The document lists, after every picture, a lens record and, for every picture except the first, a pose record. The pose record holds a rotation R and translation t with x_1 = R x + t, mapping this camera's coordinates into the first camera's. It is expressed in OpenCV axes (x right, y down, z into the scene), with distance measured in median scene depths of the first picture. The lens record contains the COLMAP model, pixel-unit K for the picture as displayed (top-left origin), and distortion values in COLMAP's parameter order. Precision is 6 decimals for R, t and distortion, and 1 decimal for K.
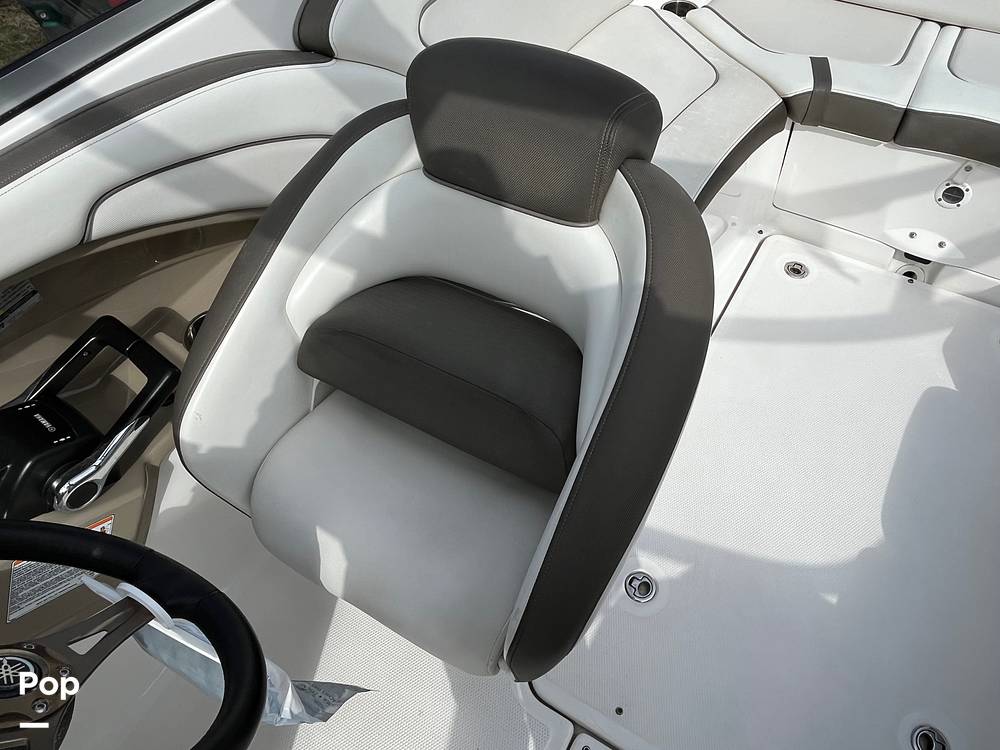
lens RADIAL K [[680.9, 0, 498.3], [0, 680.9, 370.5], [0, 0, 1]] dist [0.001414, -0.009751]
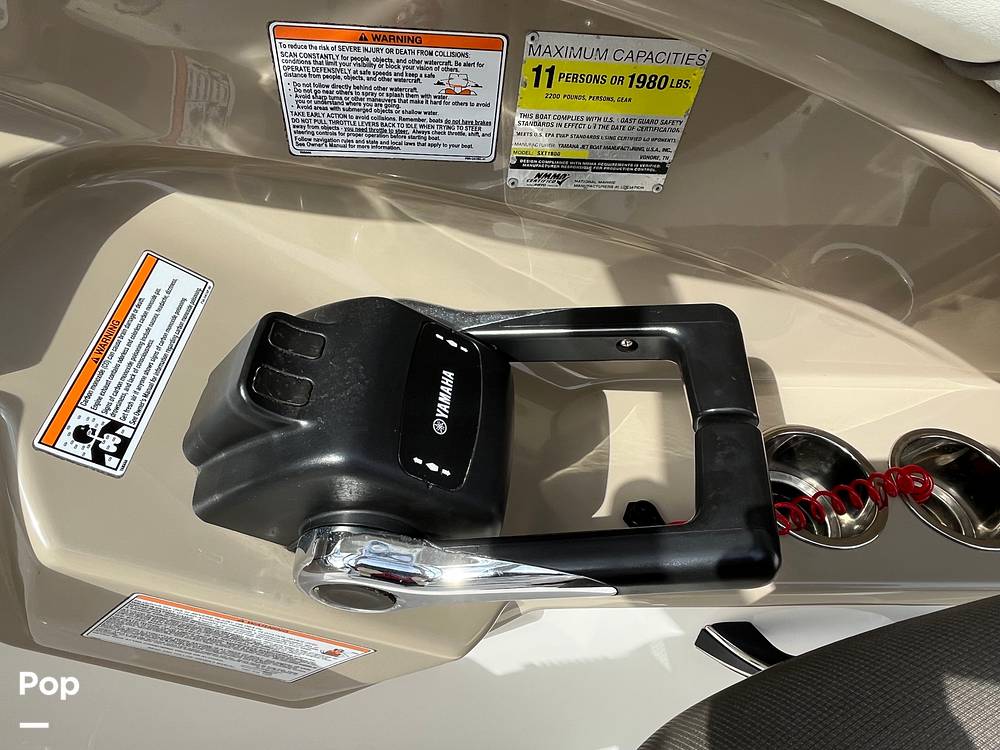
lens RADIAL K [[680.9, 0, 499.7], [0, 680.9, 374.9], [0, 0, 1]] dist [0.001414, -0.009751]
pose [[0.546450, 0.662737, -0.512027, -0.434669], [-0.734403, 0.673063, 0.087395, 0.009311], [0.402546, 0.328277, 0.854512, 0.638017]]
